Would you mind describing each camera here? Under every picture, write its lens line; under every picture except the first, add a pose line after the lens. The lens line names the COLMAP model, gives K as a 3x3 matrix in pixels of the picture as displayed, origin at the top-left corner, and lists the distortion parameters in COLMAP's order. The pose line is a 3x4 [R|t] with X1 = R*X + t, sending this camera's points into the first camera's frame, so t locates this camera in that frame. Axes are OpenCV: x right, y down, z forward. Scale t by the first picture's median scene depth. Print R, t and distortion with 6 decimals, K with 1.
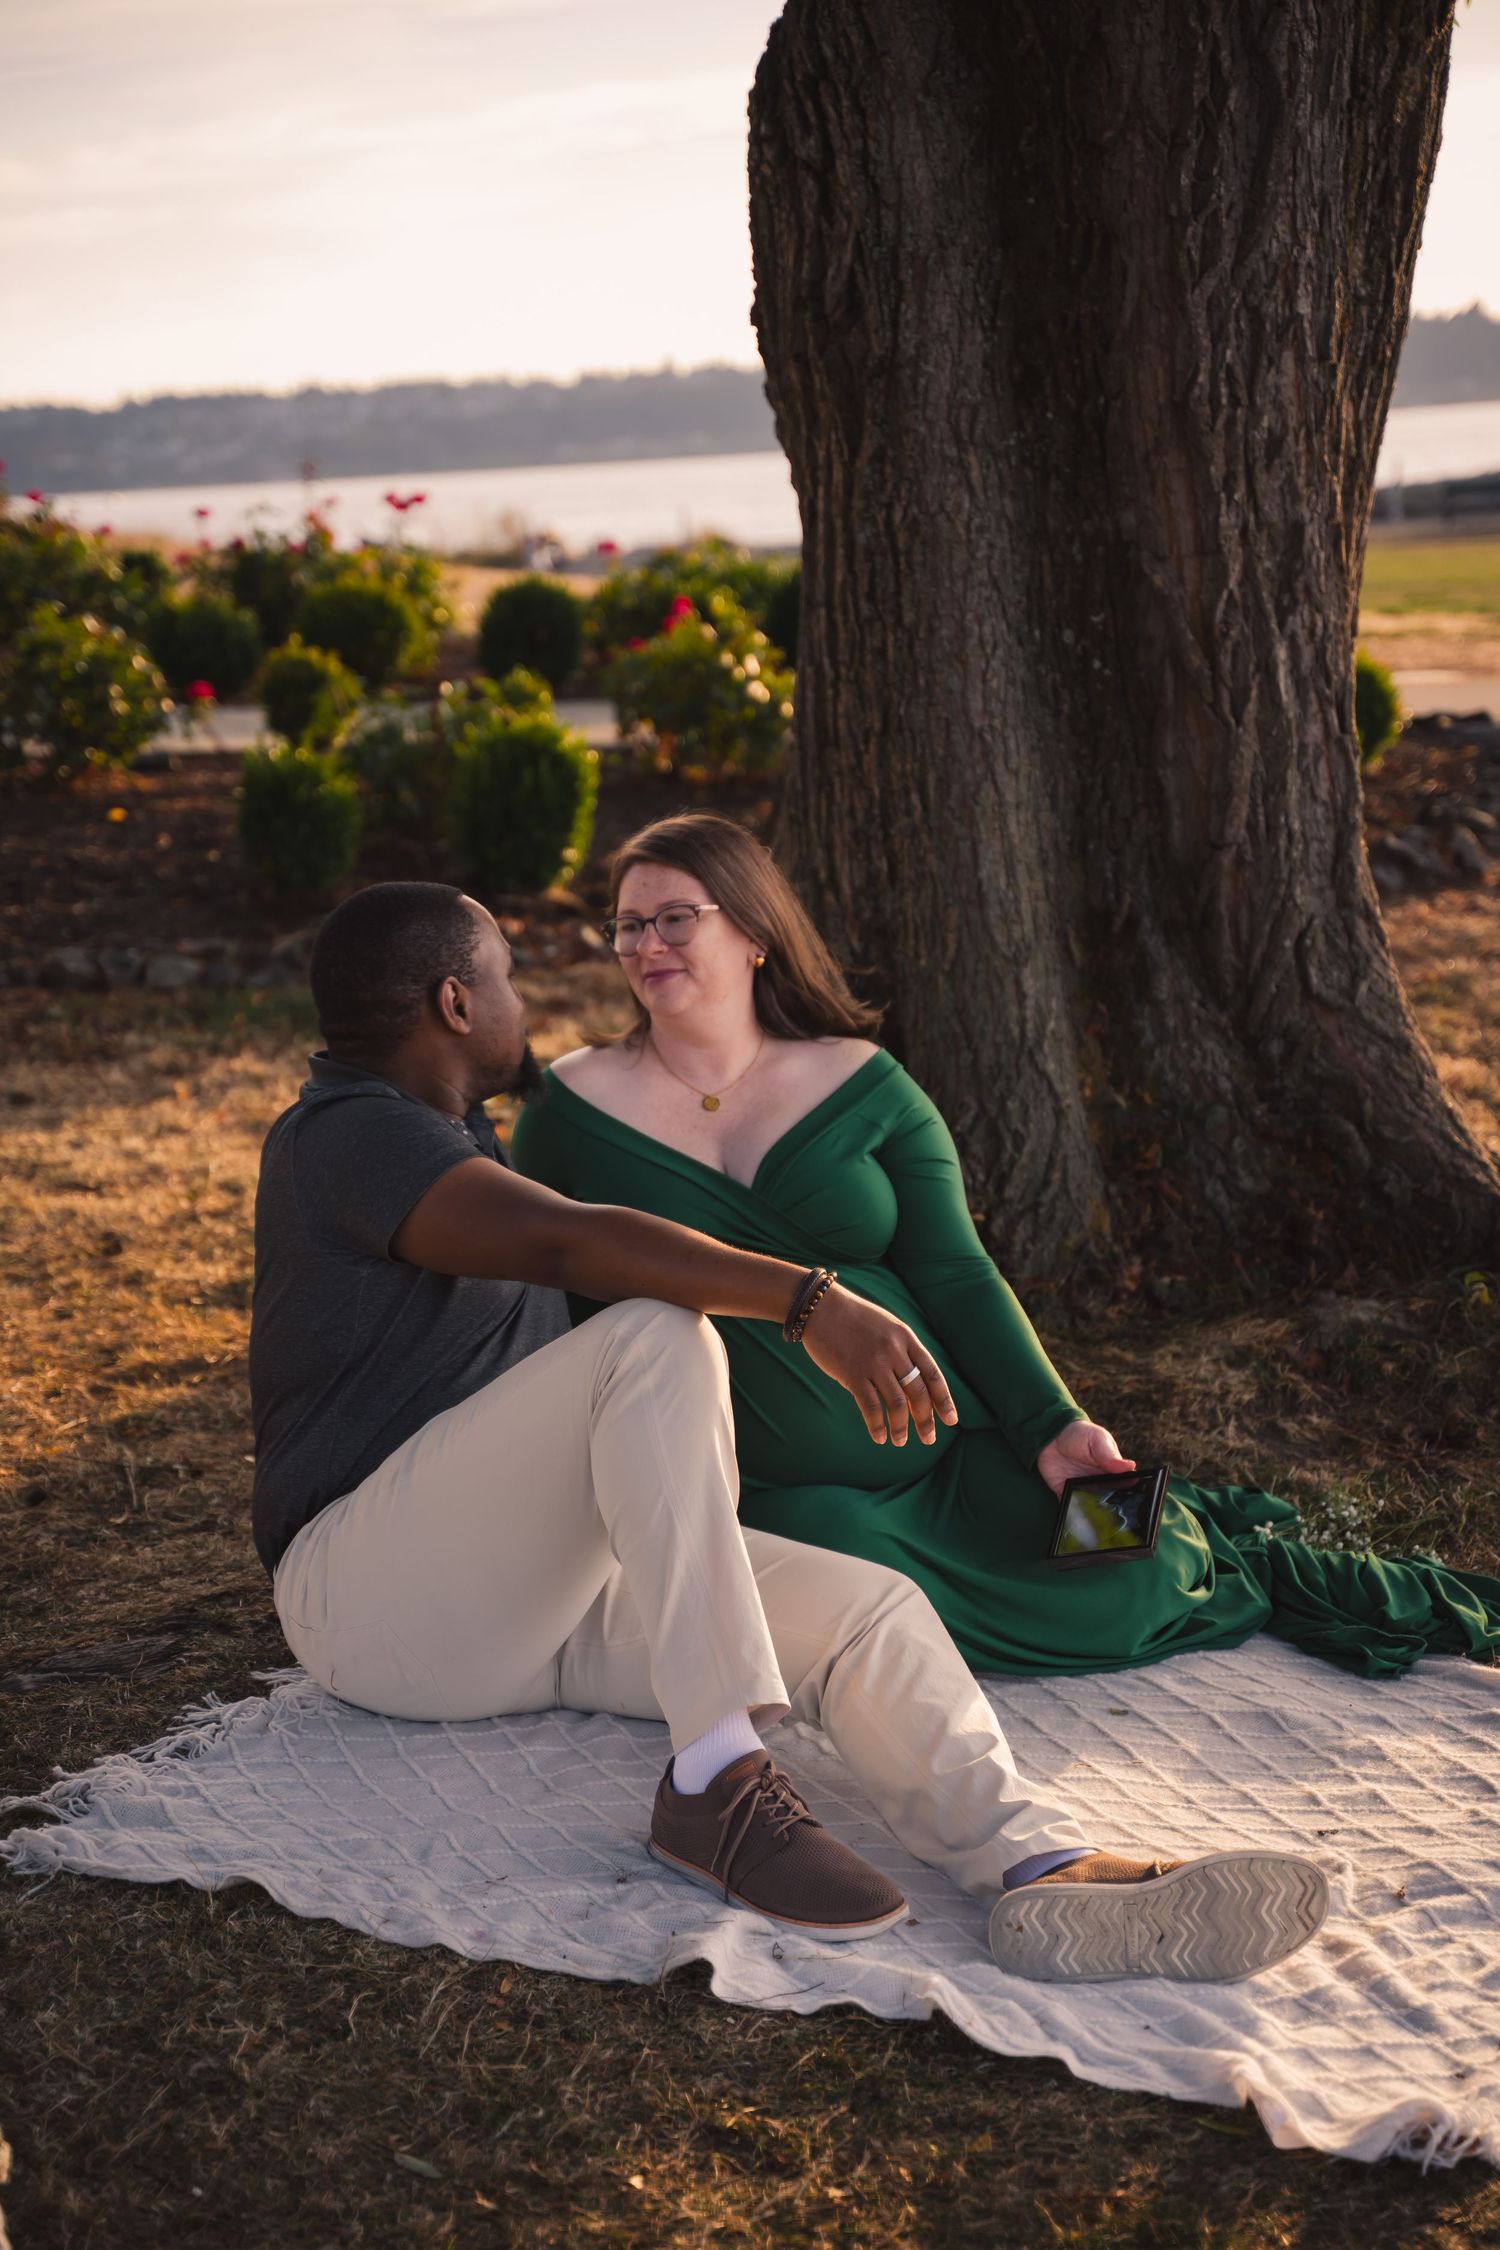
lens RADIAL K [[3830.8, 0, 744.4], [0, 3830.8, 1122.6], [0, 0, 1]] dist [0.212790, 0.000000]
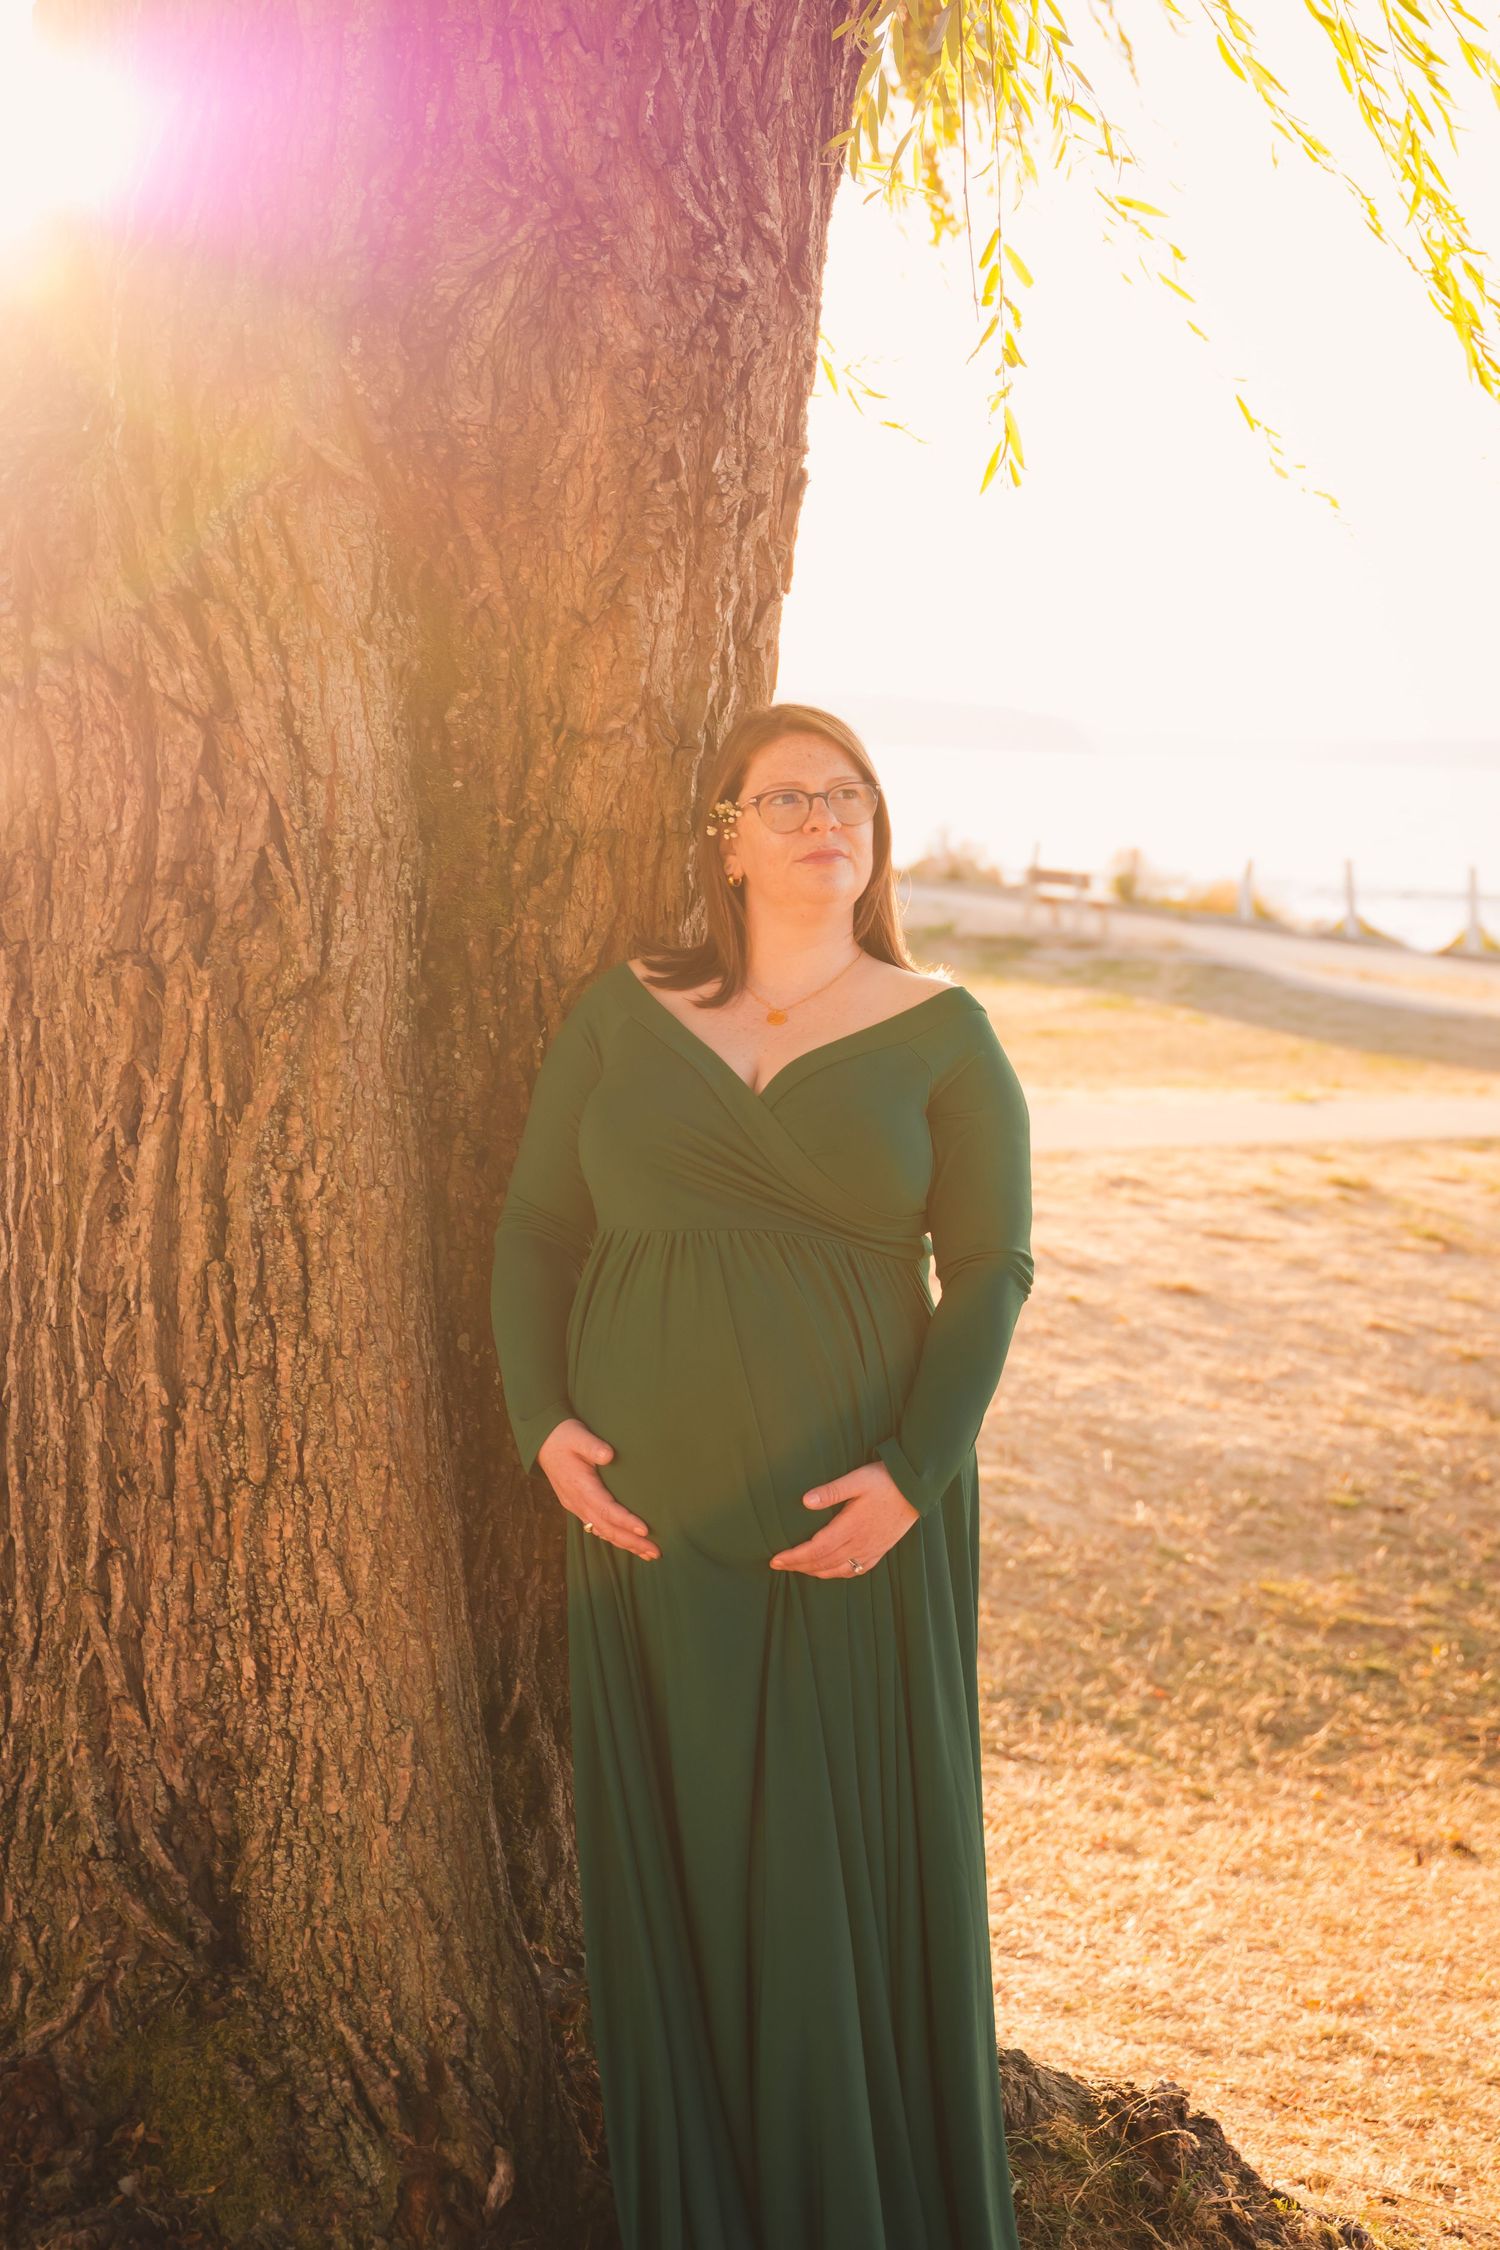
lens RADIAL K [[3865.1, 0, 1070.6], [0, 3865.1, 858.4], [0, 0, 1]] dist [0.006791, 0.000000]
pose [[0.683412, 0.067802, 0.726877, -0.397323], [0.047930, 0.989362, -0.137350, -0.112172], [-0.728458, 0.128706, 0.672893, 0.398911]]
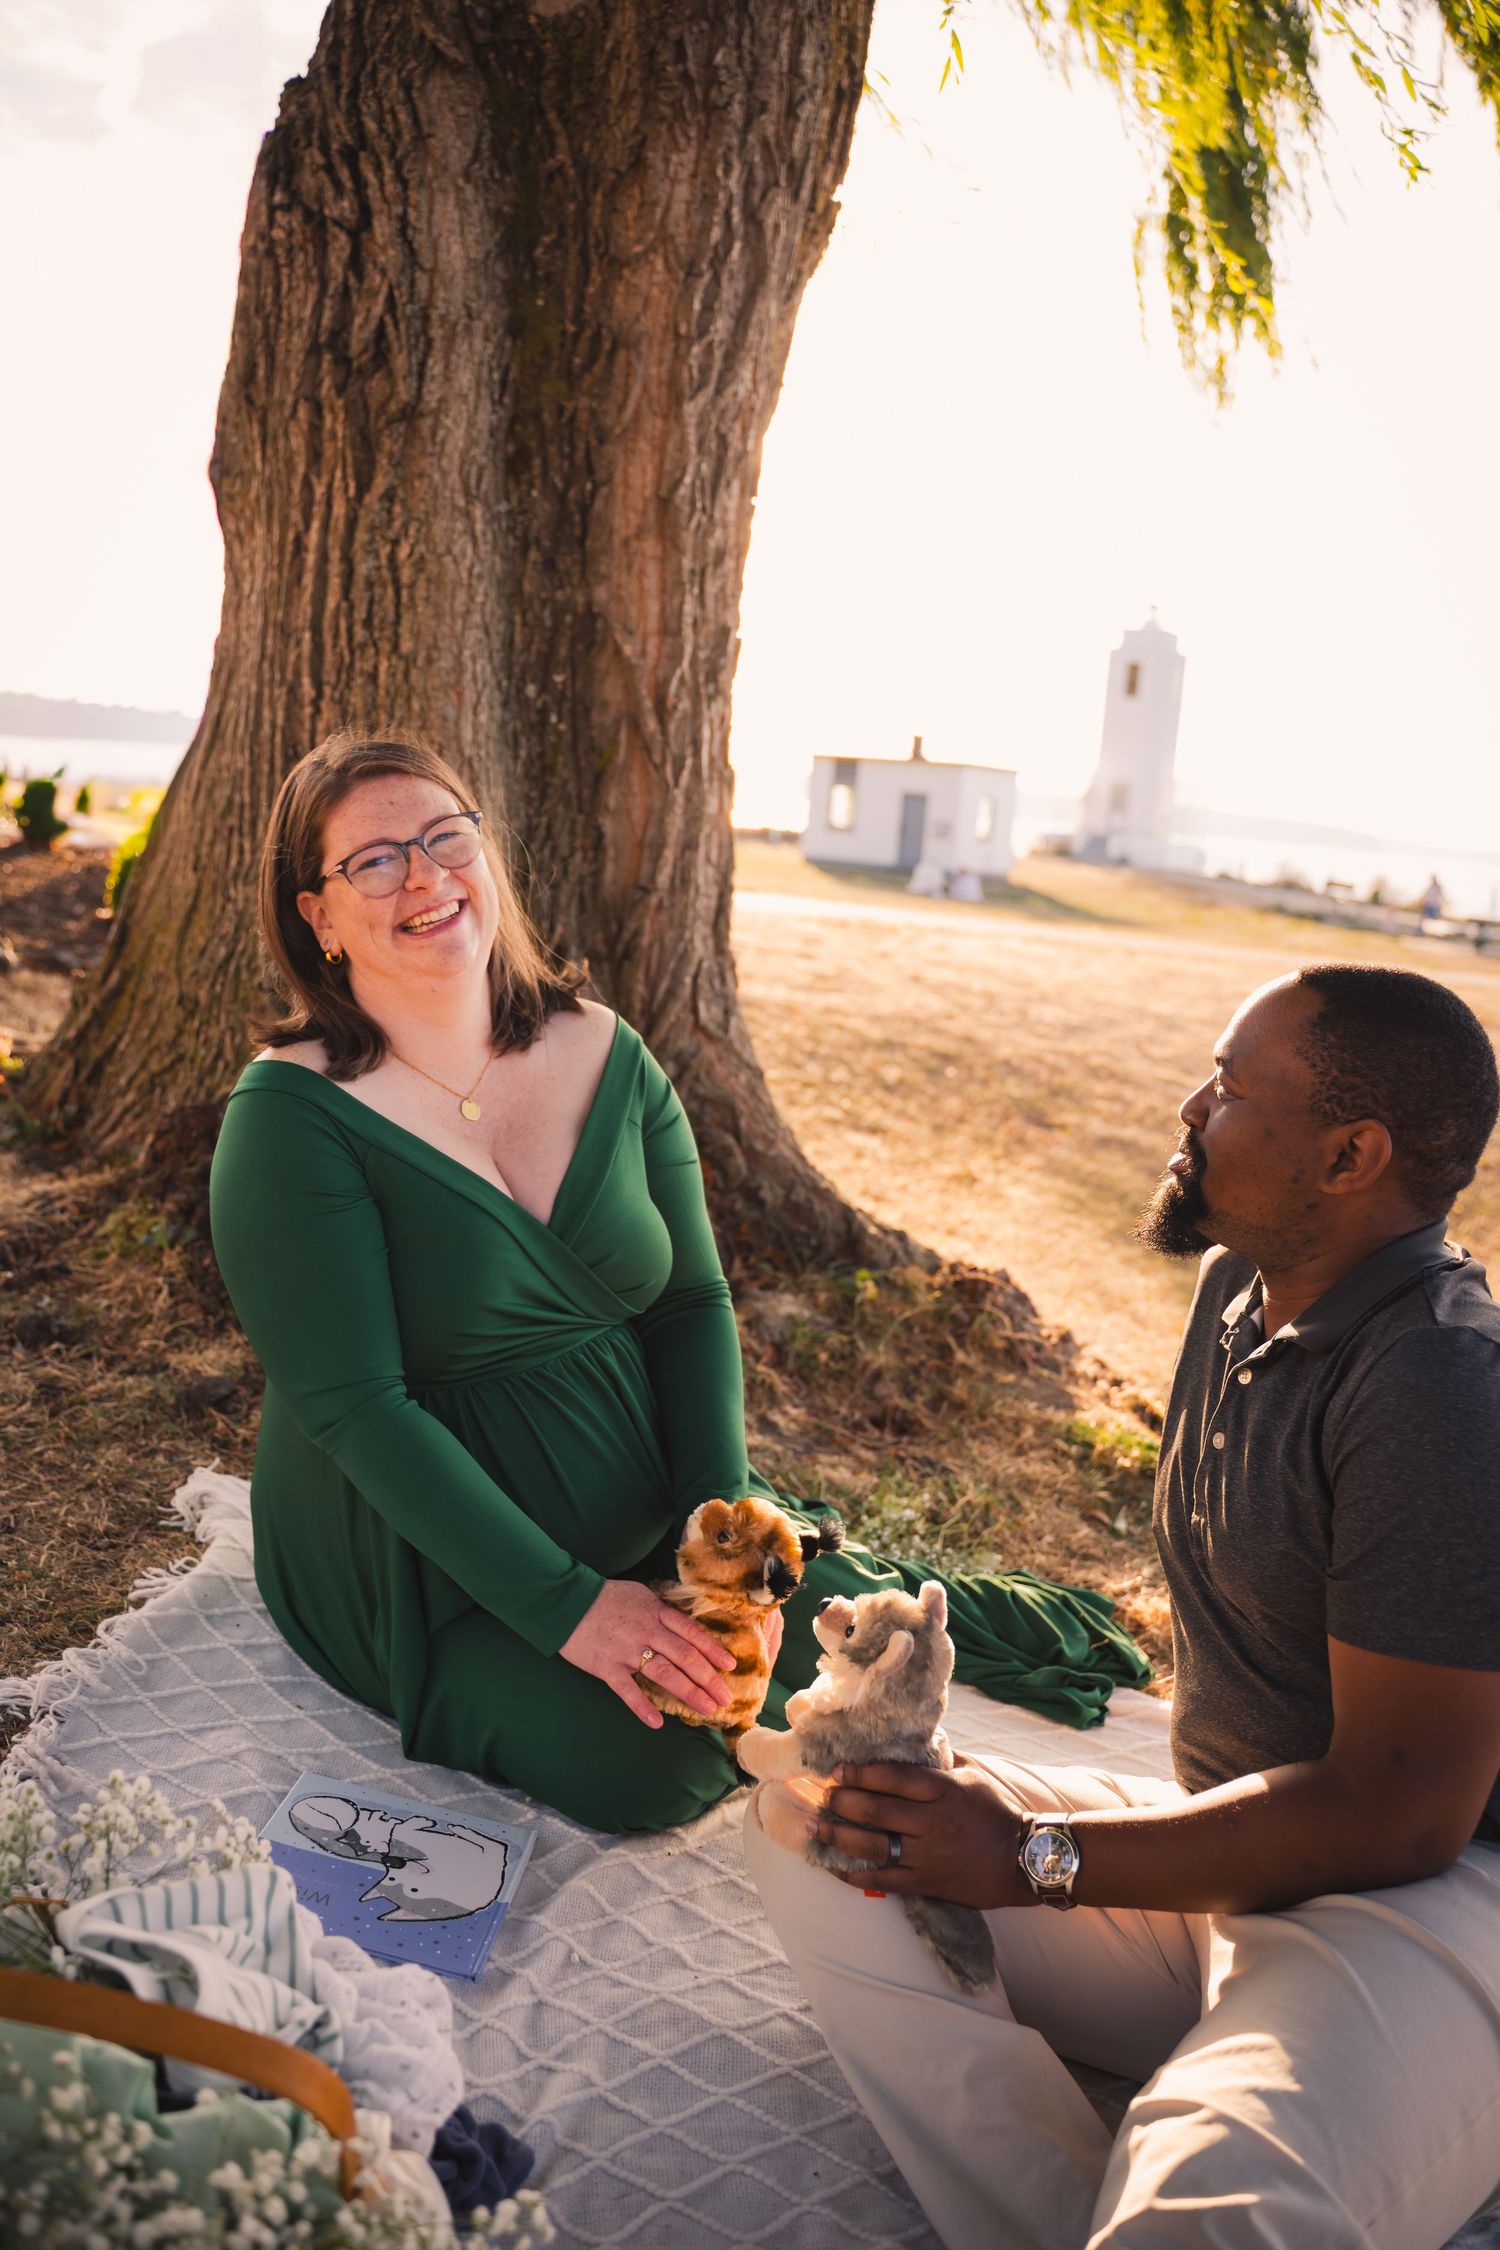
lens RADIAL K [[1831.0, 0, 735.4], [0, 1831.0, 1113.0], [0, 0, 1]] dist [-0.110526, 0.085077]
pose [[0.878302, 0.054171, 0.475027, -0.110133], [-0.056702, 0.998351, -0.009011, -0.002171], [-0.474731, -0.019021, 0.879925, 0.511910]]
